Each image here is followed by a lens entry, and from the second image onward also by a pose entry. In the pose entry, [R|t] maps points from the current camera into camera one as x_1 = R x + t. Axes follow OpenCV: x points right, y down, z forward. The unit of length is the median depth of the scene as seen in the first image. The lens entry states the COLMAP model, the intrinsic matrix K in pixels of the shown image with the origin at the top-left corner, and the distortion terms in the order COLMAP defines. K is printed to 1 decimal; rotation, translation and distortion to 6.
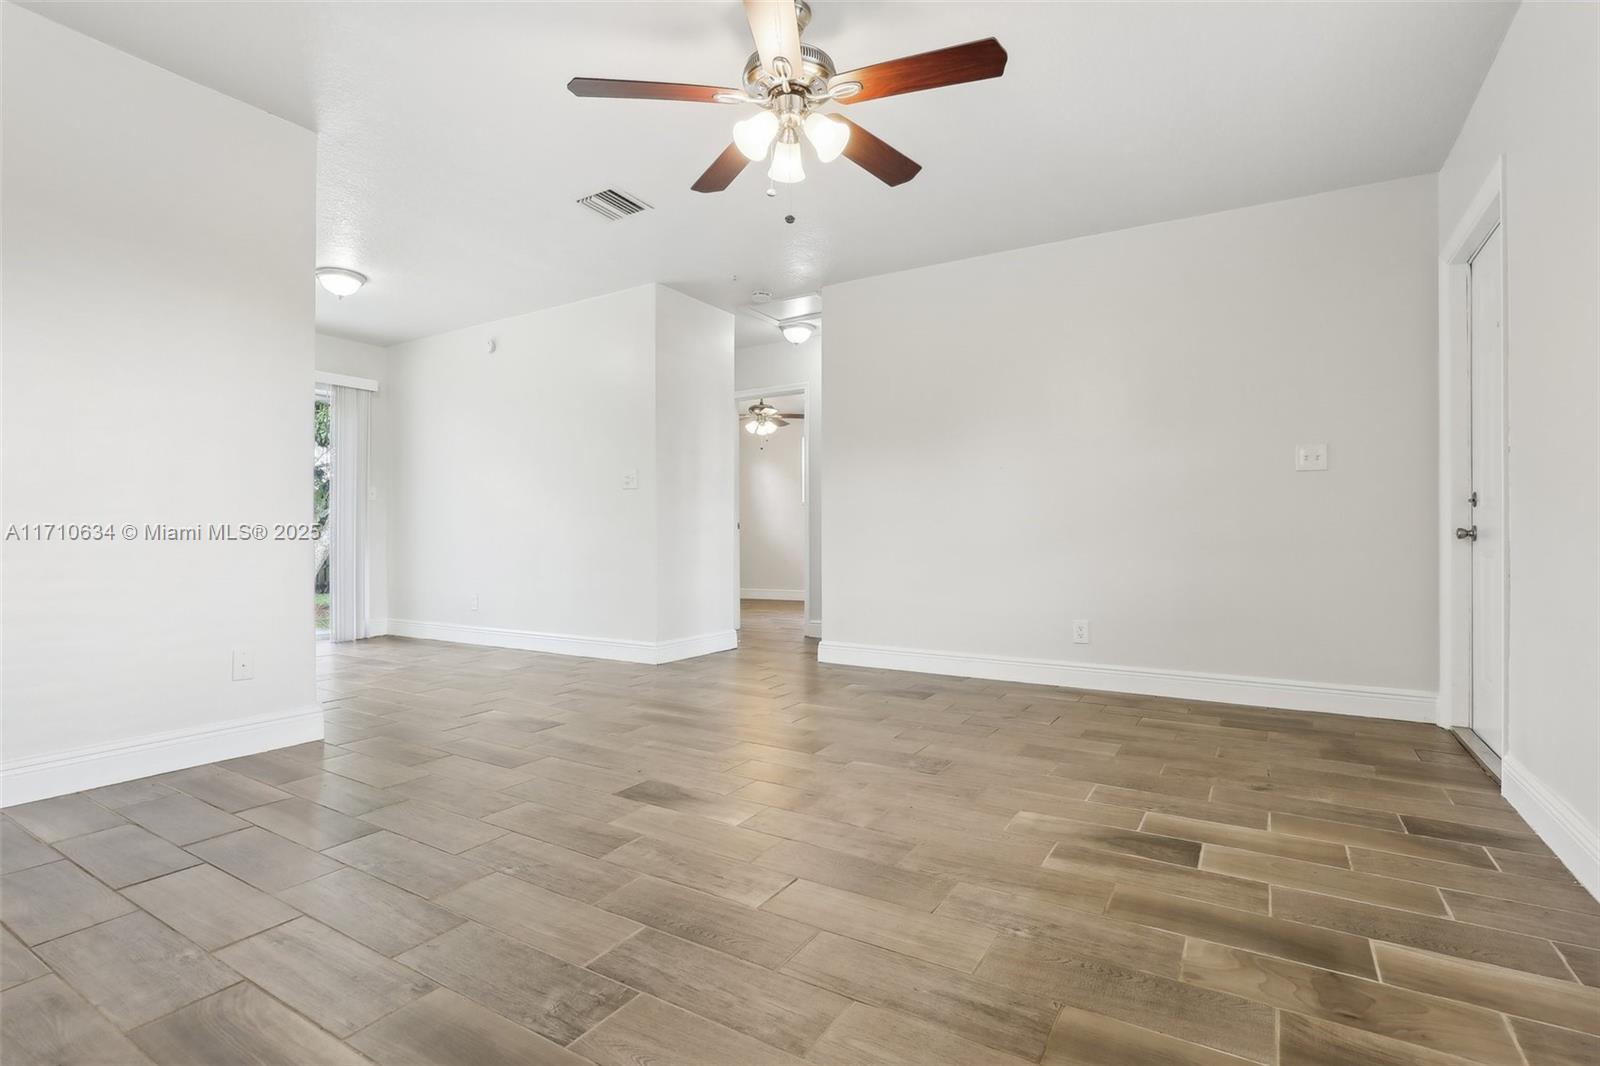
lens RADIAL K [[750.0, 0, 800.0], [0, 750.0, 533.0], [0, 0, 1]] dist [-0.013068, 0.000507]
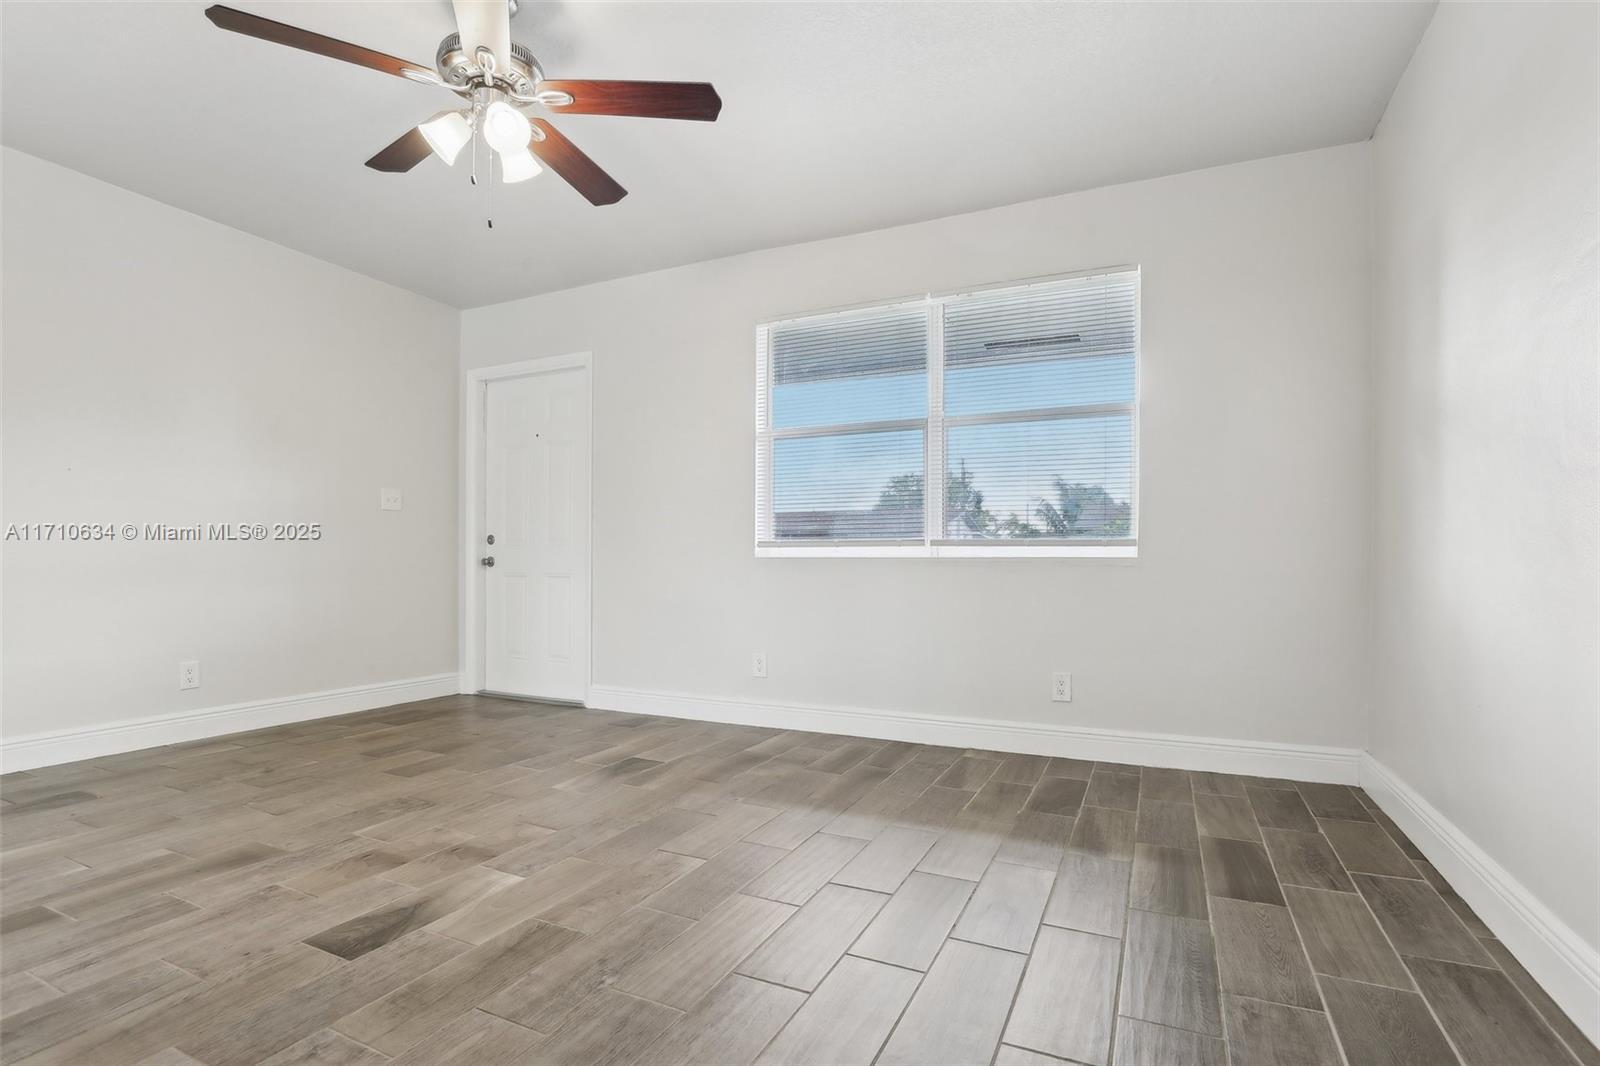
lens RADIAL K [[768.3, 0, 798.5], [0, 768.3, 576.0], [0, 0, 1]] dist [-0.001426, 0.000001]
pose [[-0.095989, -0.013175, 0.995295, -0.962526], [-0.007996, 0.999890, 0.012464, 0.006887], [-0.995350, -0.006762, -0.096083, 0.697222]]
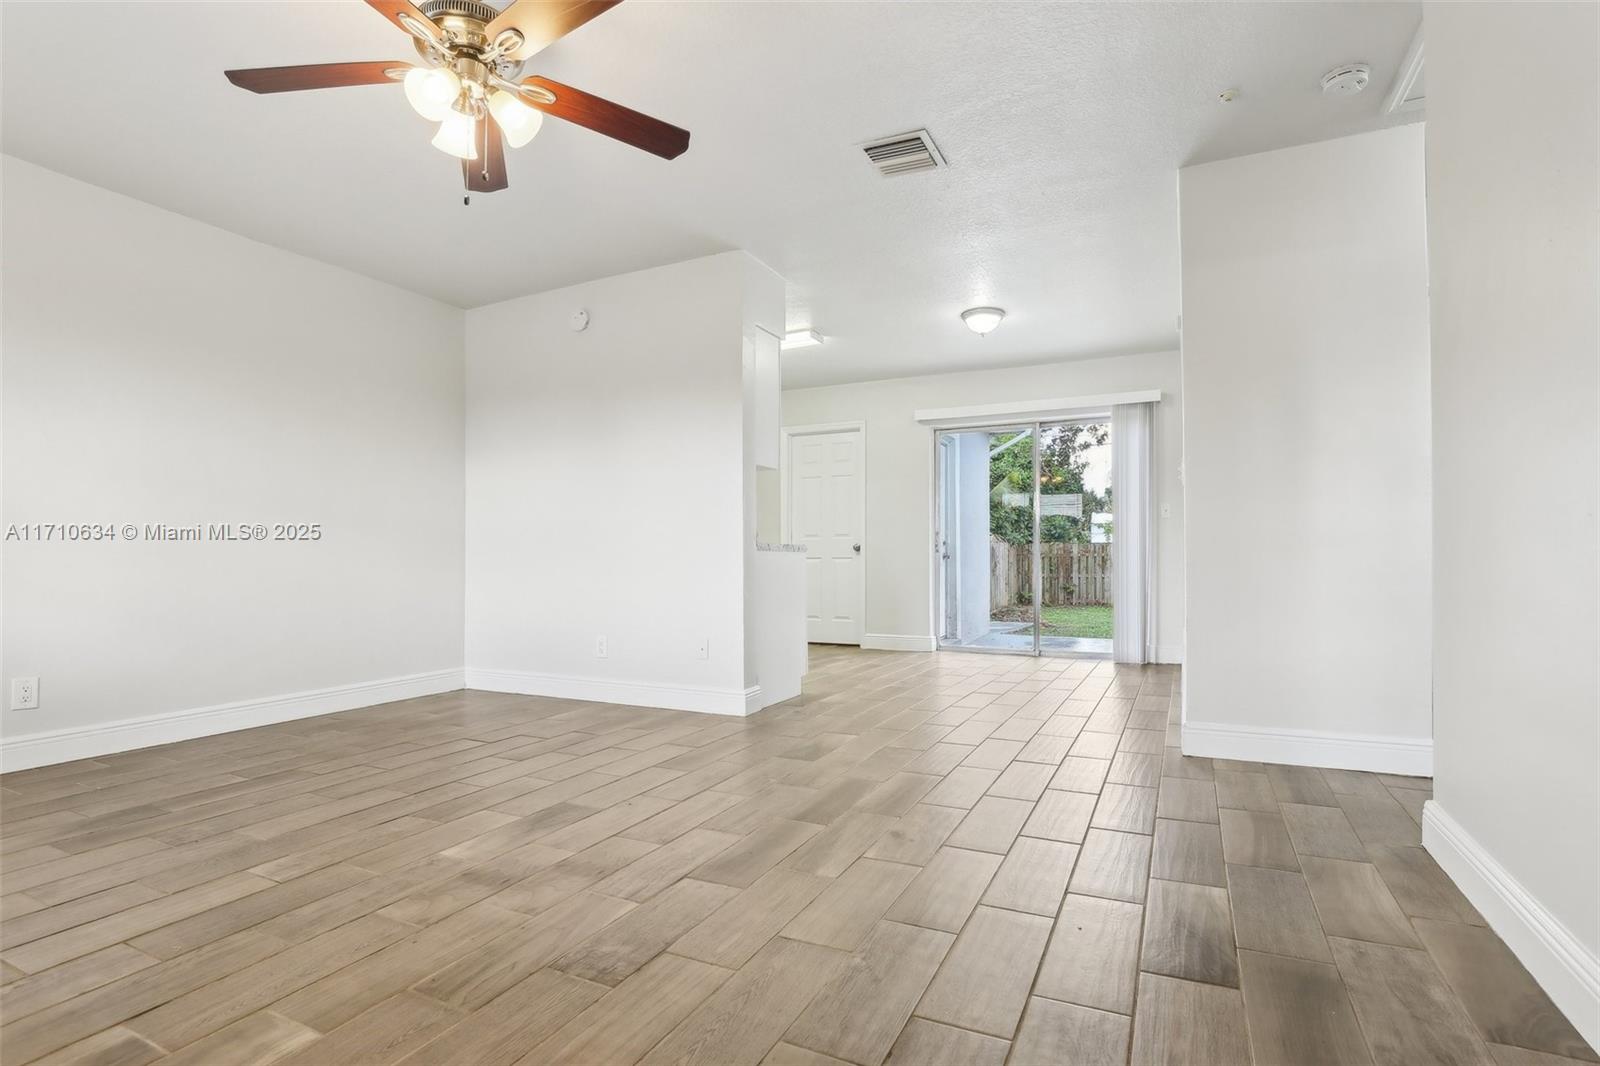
lens RADIAL K [[770.2, 0, 811.7], [0, 770.2, 542.1], [0, 0, 1]] dist [-0.017579, 0.000467]
pose [[0.098222, -0.019209, -0.994979, 0.896119], [0.004191, 0.999813, -0.018889, 0.002242], [0.995156, -0.002314, 0.098284, 1.279895]]
